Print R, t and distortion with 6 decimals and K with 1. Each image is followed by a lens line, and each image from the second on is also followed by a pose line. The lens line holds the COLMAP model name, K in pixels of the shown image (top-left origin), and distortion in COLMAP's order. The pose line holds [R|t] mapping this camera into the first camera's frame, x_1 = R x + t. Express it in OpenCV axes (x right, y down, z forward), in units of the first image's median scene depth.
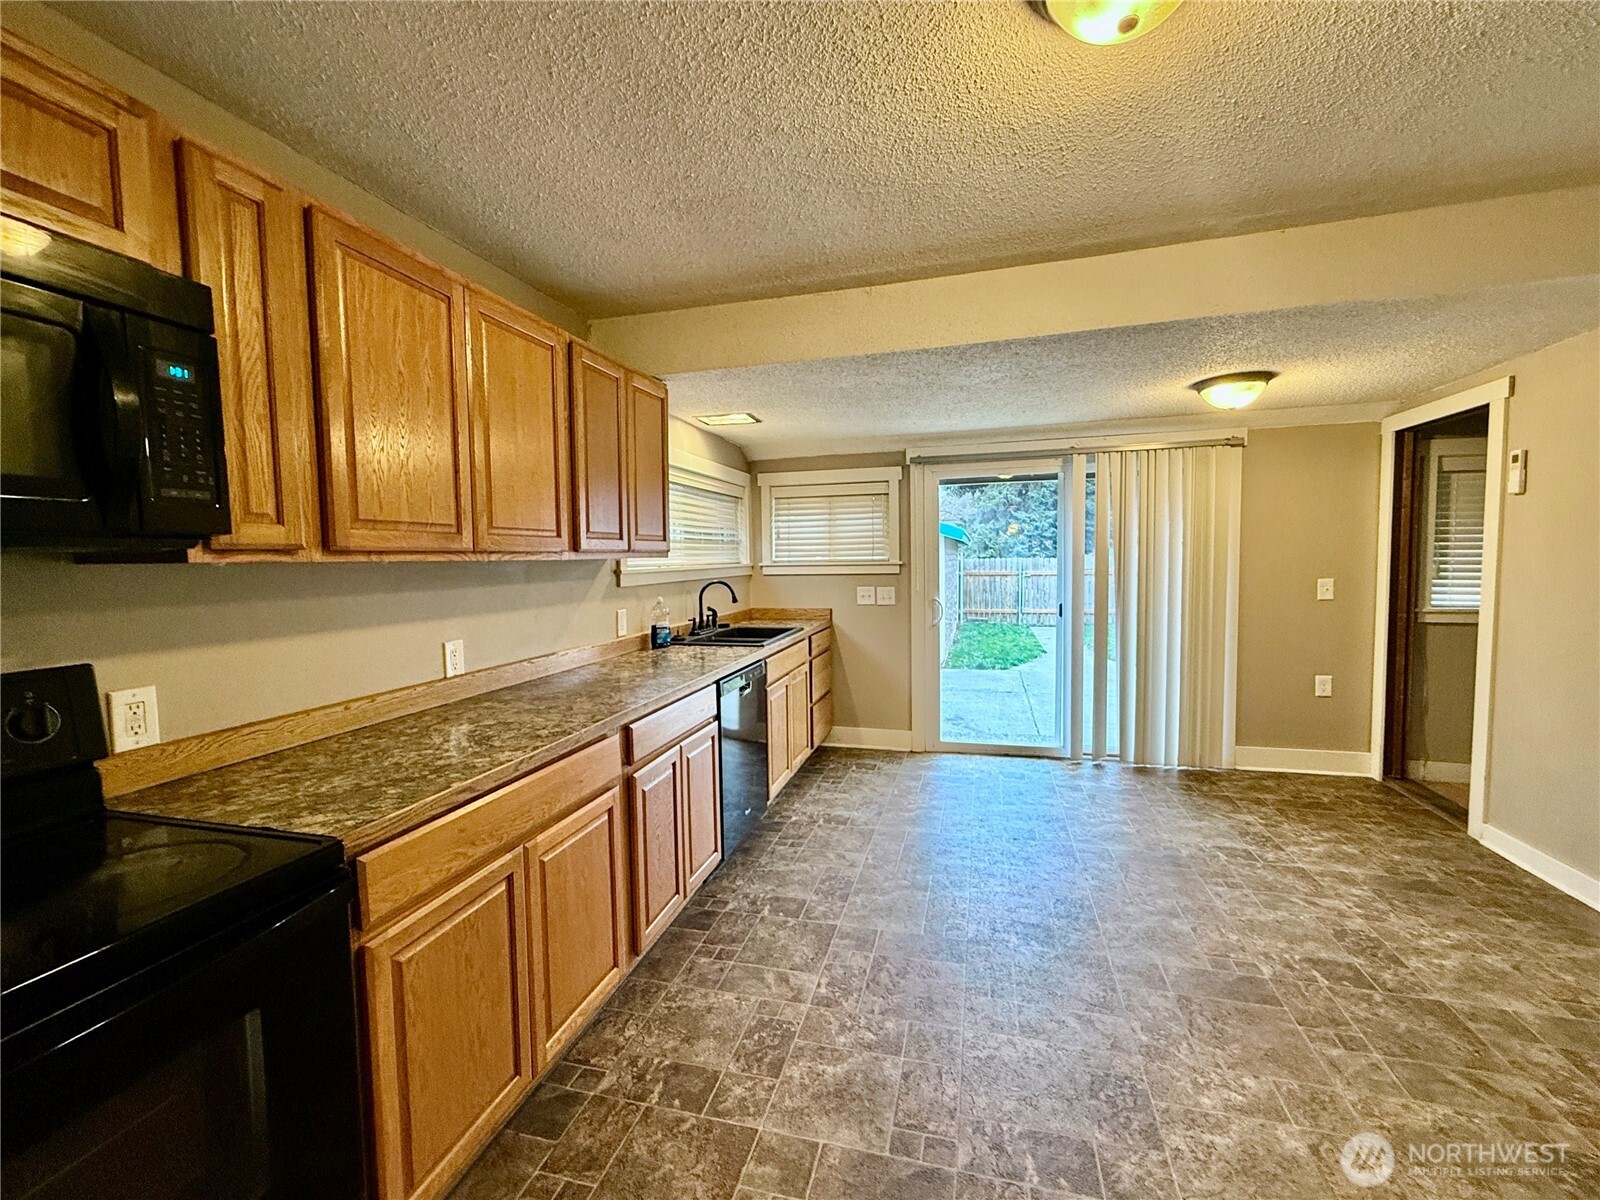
lens RADIAL K [[639.9, 0, 812.9], [0, 639.9, 594.6], [0, 0, 1]] dist [-0.000118, -0.000351]
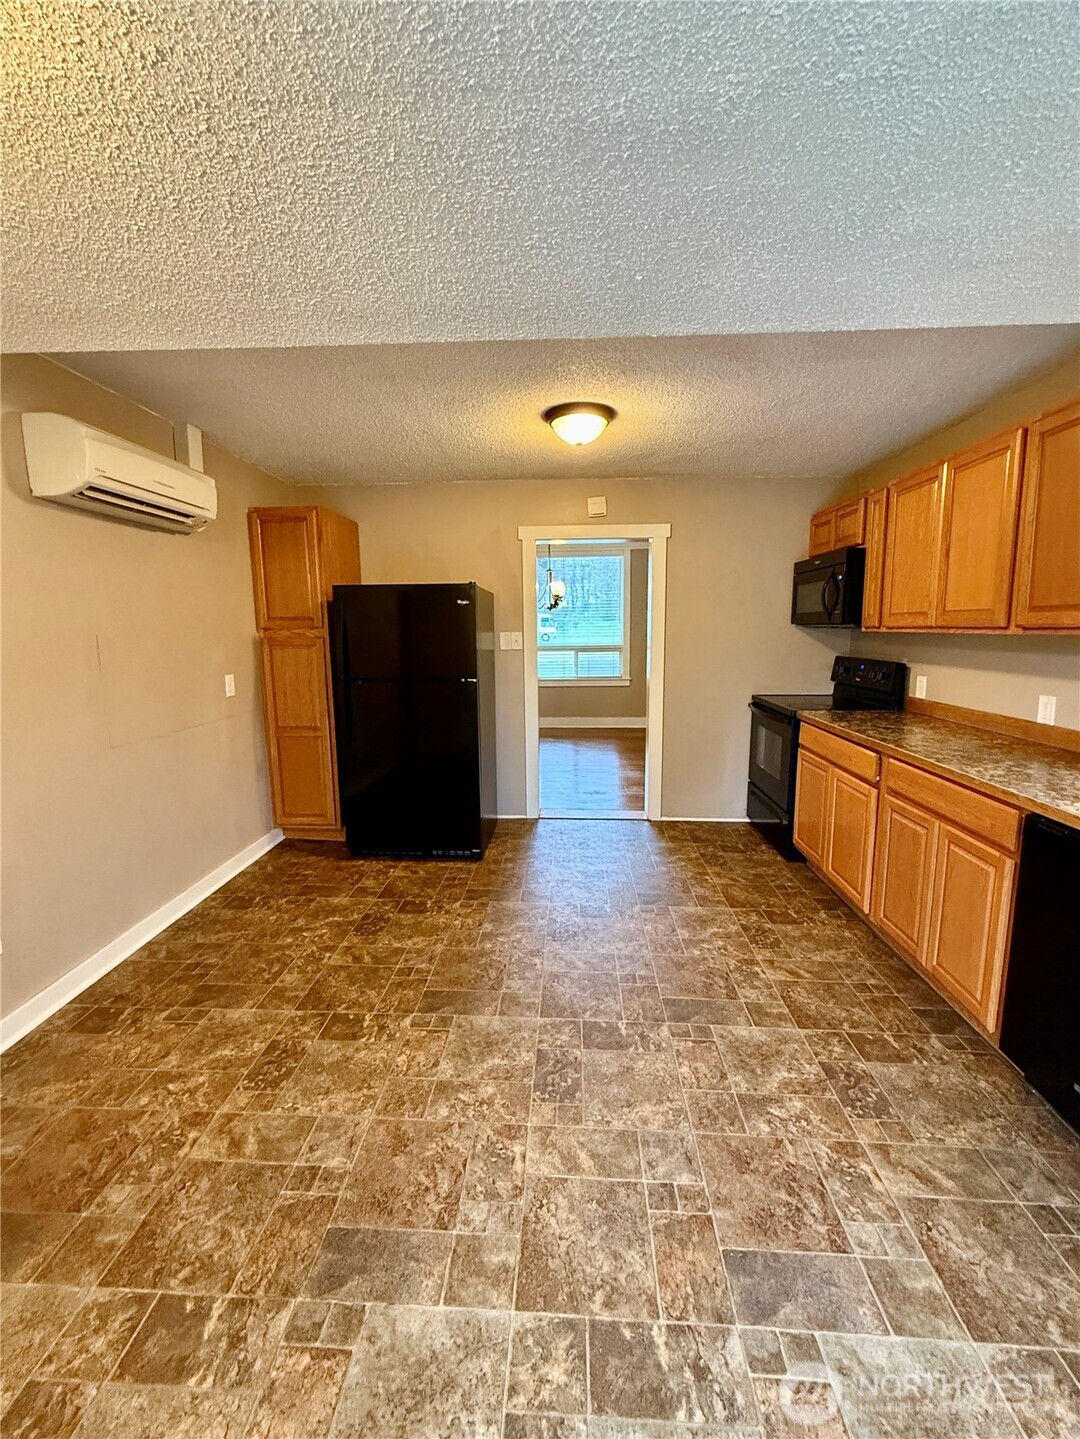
lens RADIAL K [[575.5, 0, 538.5], [0, 575.5, 717.1], [0, 0, 1]] dist [-0.000118, -0.000351]
pose [[-0.978431, 0.060652, -0.197467, 0.626056], [0.017316, 0.976641, 0.214179, -0.143498], [0.205845, 0.206141, -0.956626, 1.835535]]
